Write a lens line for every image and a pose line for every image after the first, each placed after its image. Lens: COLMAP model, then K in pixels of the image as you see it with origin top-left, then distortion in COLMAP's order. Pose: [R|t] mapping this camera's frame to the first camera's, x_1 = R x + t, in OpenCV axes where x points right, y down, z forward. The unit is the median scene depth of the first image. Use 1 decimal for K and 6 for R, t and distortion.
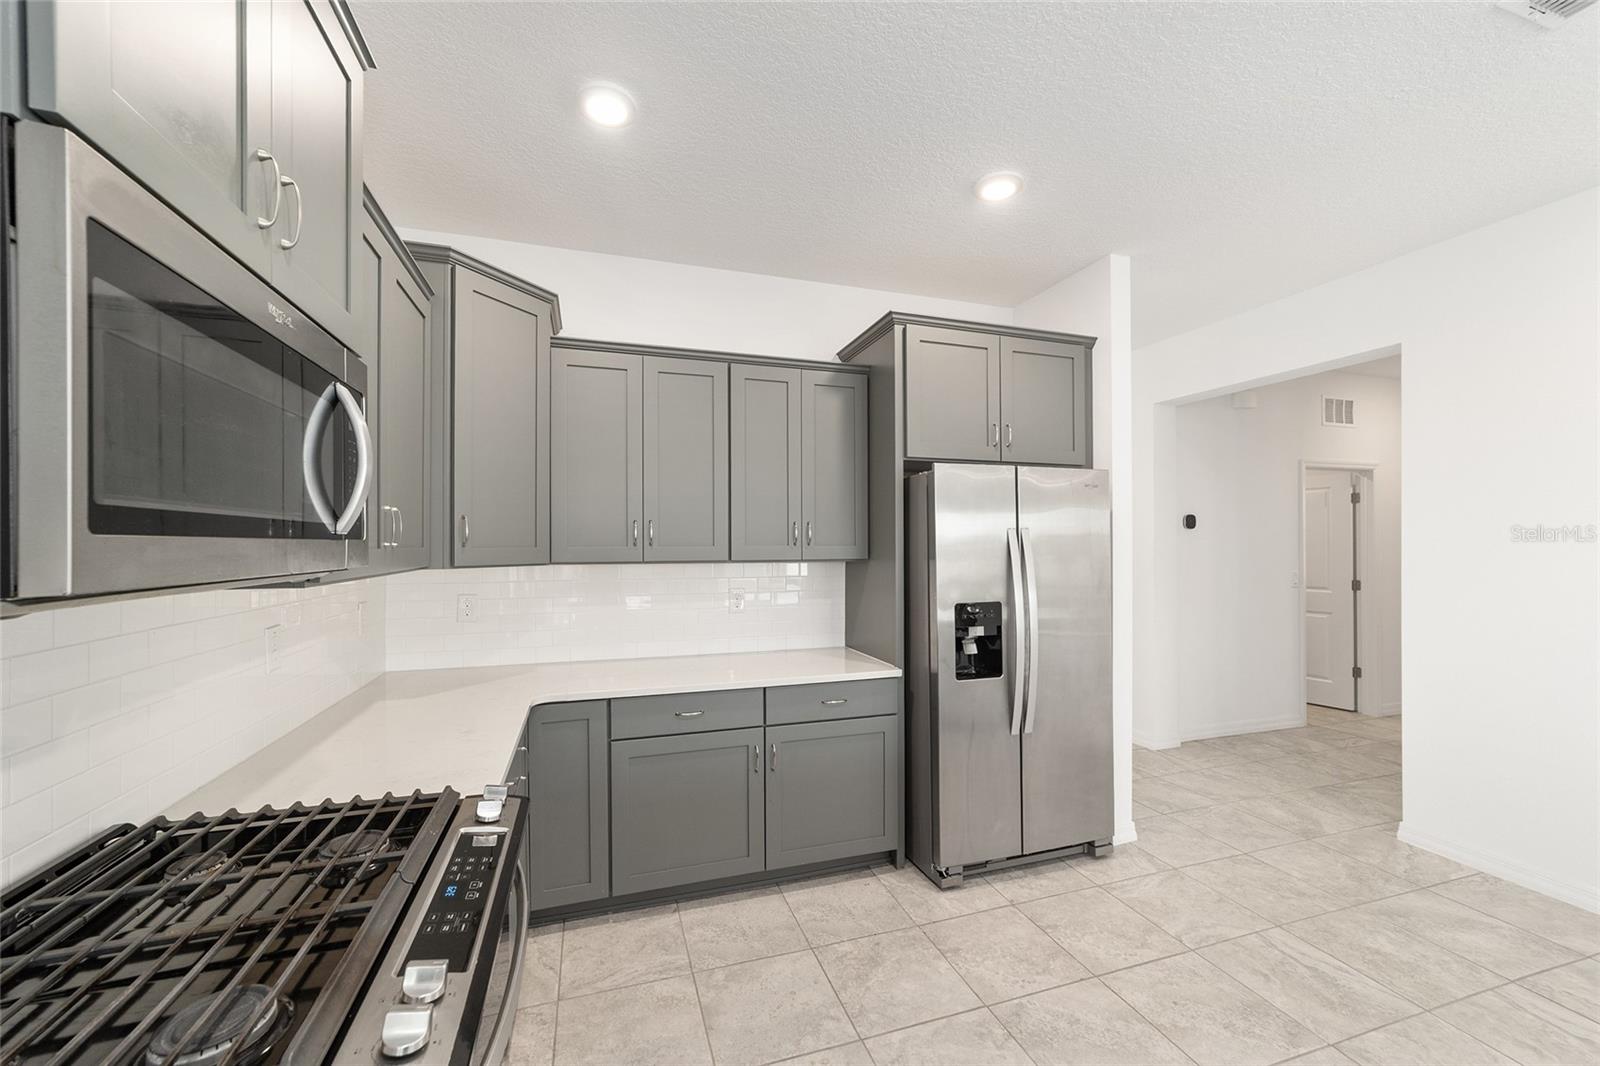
lens RADIAL K [[615.9, 0, 783.6], [0, 615.9, 545.7], [0, 0, 1]] dist [-0.011546, 0.005924]
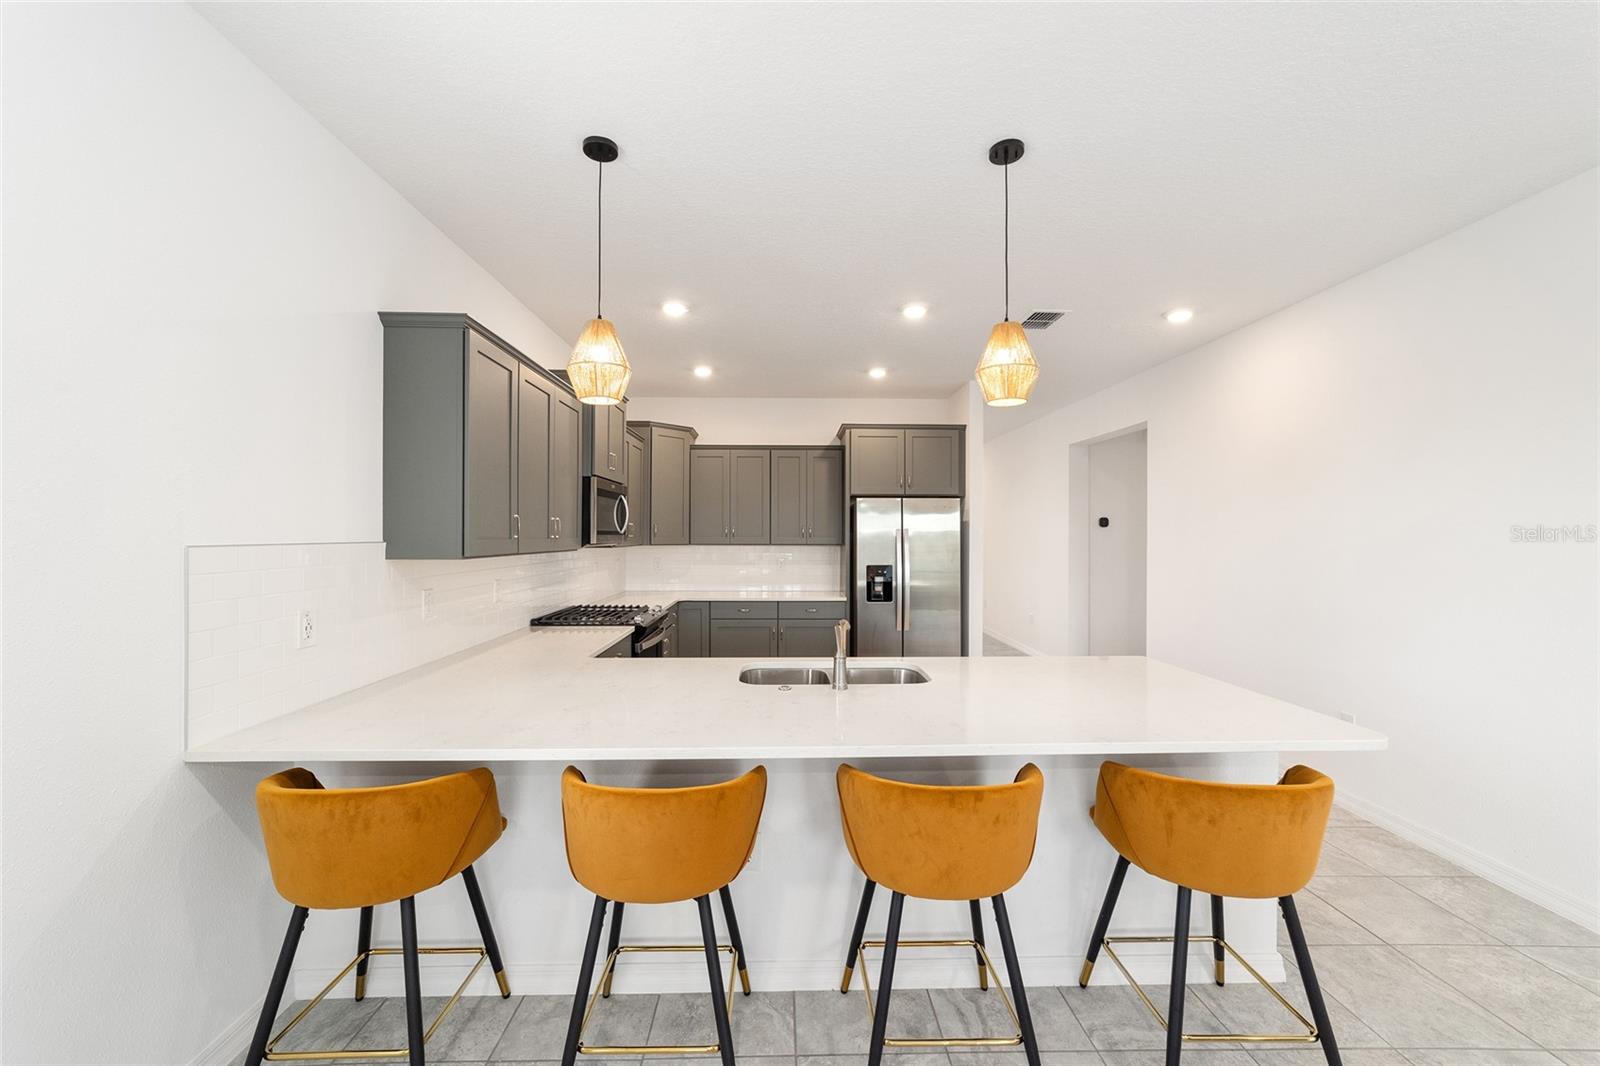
lens RADIAL K [[615.9, 0, 795.0], [0, 615.9, 532.1], [0, 0, 1]] dist [-0.011546, 0.005924]
pose [[0.961869, 0.006518, -0.273434, 0.614621], [-0.007802, 0.999963, -0.003607, -0.009944], [0.273400, 0.005603, 0.961884, -1.078687]]
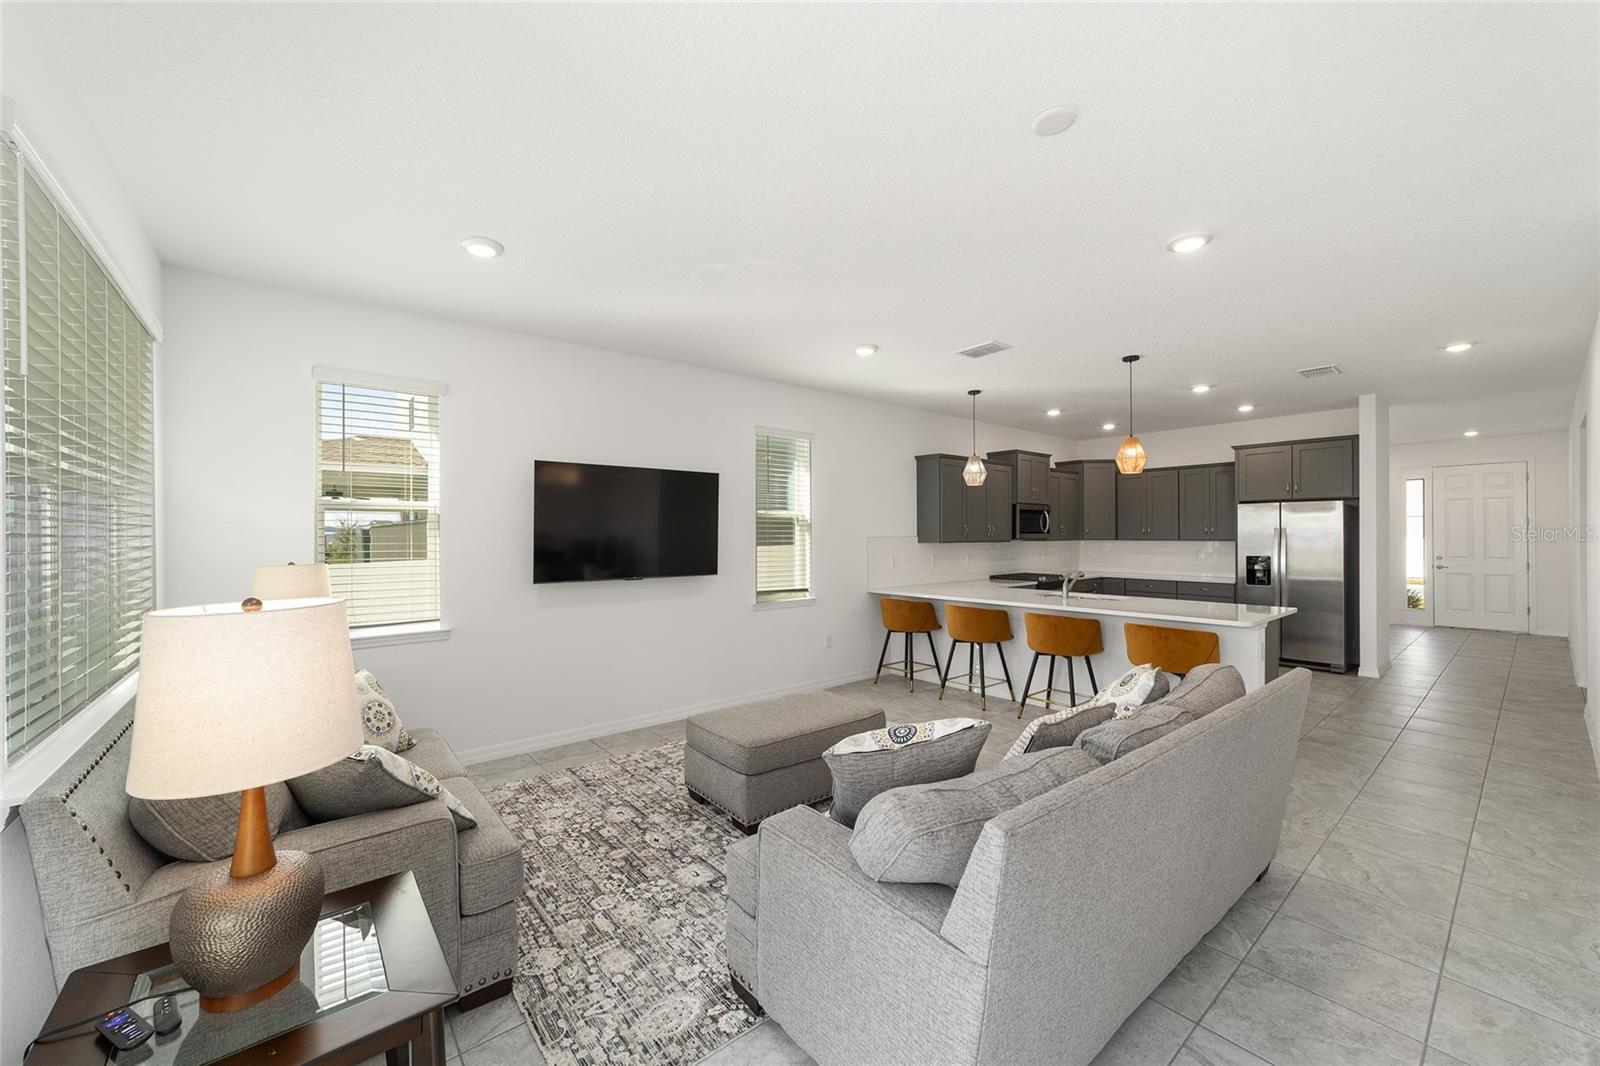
lens RADIAL K [[615.9, 0, 794.0], [0, 615.9, 533.4], [0, 0, 1]] dist [-0.011546, 0.005924]
pose [[0.376684, 0.002159, -0.926339, 2.016918], [0.001468, 0.999995, 0.002928, -0.016195], [0.926341, -0.002463, 0.376679, -1.844748]]
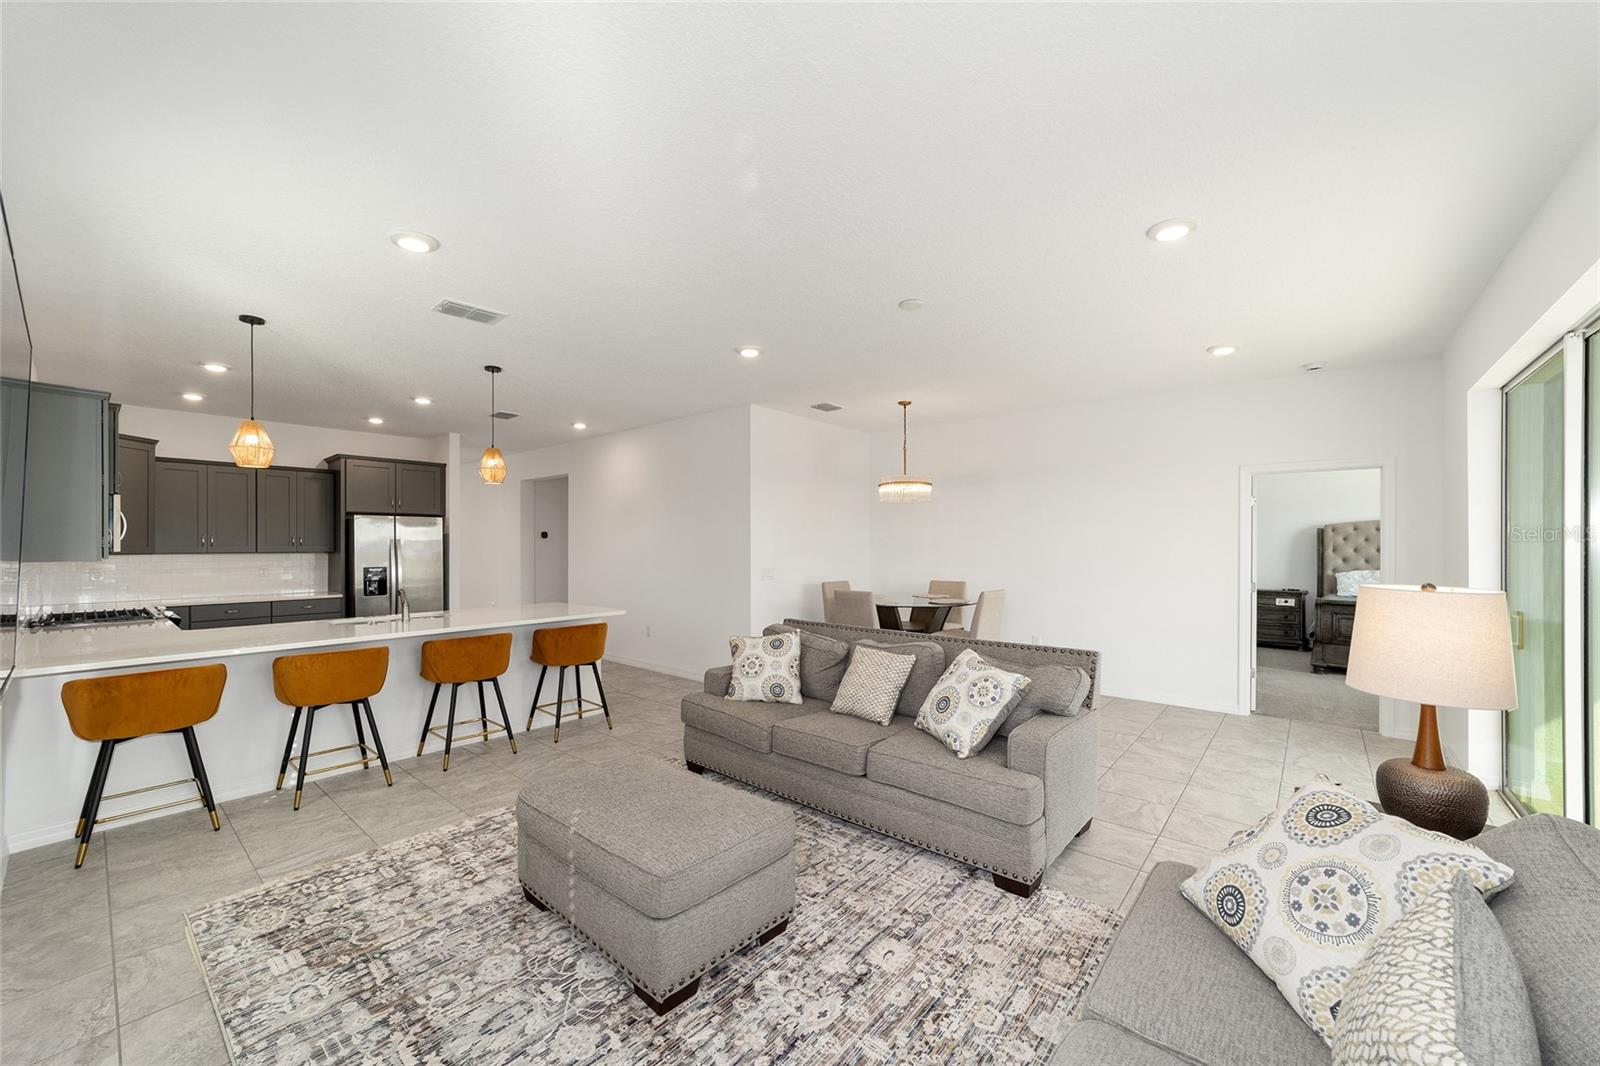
lens RADIAL K [[615.9, 0, 792.0], [0, 615.9, 548.2], [0, 0, 1]] dist [-0.011546, 0.005924]
pose [[0.847217, 0.001520, 0.531244, 0.439761], [-0.003943, 0.999986, 0.003428, -0.006684], [-0.531232, -0.004999, 0.847212, -2.255976]]
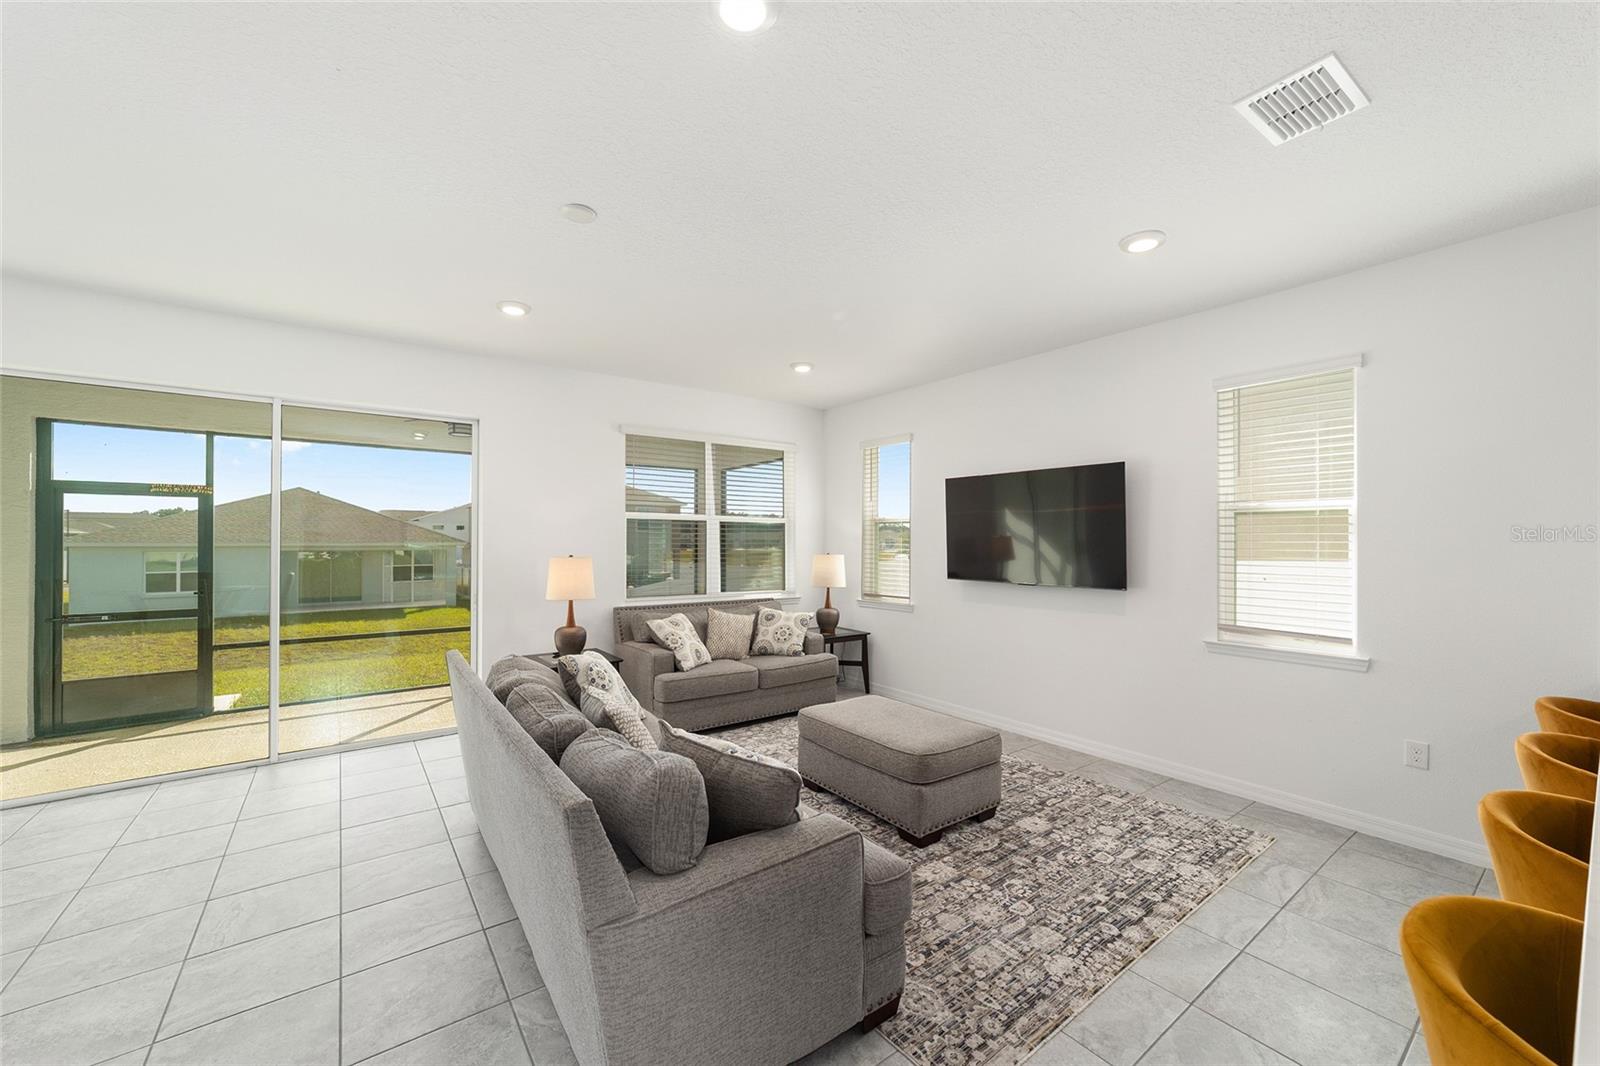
lens RADIAL K [[615.9, 0, 793.3], [0, 615.9, 538.4], [0, 0, 1]] dist [-0.011546, 0.005924]
pose [[-0.944351, 0.003870, -0.328916, 1.402230], [0.003806, 0.999992, 0.000839, -0.014782], [0.328916, -0.000459, -0.944359, -0.151142]]
